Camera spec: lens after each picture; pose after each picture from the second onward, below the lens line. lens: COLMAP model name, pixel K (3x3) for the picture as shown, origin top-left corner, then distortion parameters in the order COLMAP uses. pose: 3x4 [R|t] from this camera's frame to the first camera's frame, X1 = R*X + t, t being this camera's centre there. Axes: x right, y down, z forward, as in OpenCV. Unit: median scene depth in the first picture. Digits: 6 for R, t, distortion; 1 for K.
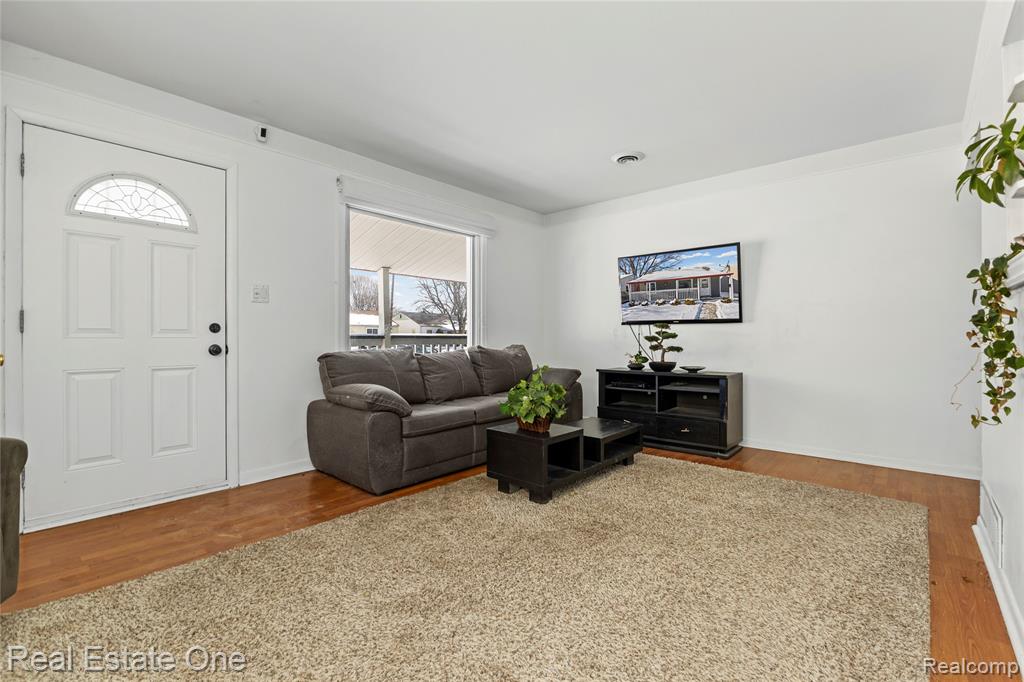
lens RADIAL K [[441.5, 0, 513.2], [0, 441.5, 337.1], [0, 0, 1]] dist [-0.017756, -0.000047]
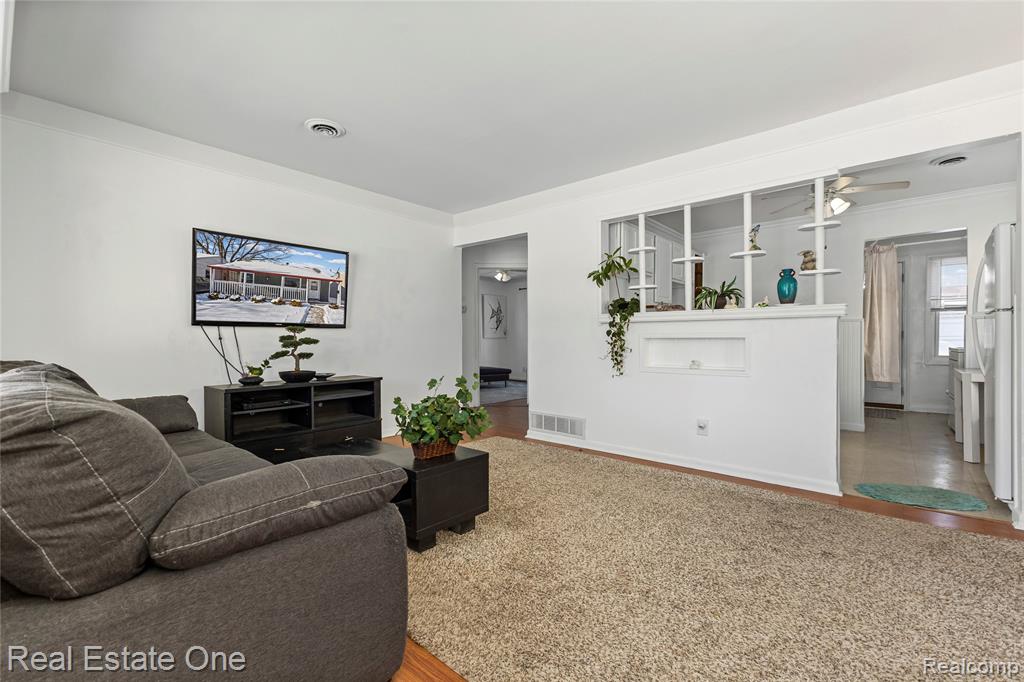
lens RADIAL K [[451.2, 0, 523.2], [0, 451.2, 342.2], [0, 0, 1]] dist [0.019017, -0.003229]
pose [[-0.013822, 0.001307, 0.999904, -0.544279], [-0.004755, 0.999988, -0.001373, -0.001012], [-0.999893, -0.004773, -0.013816, 0.557373]]
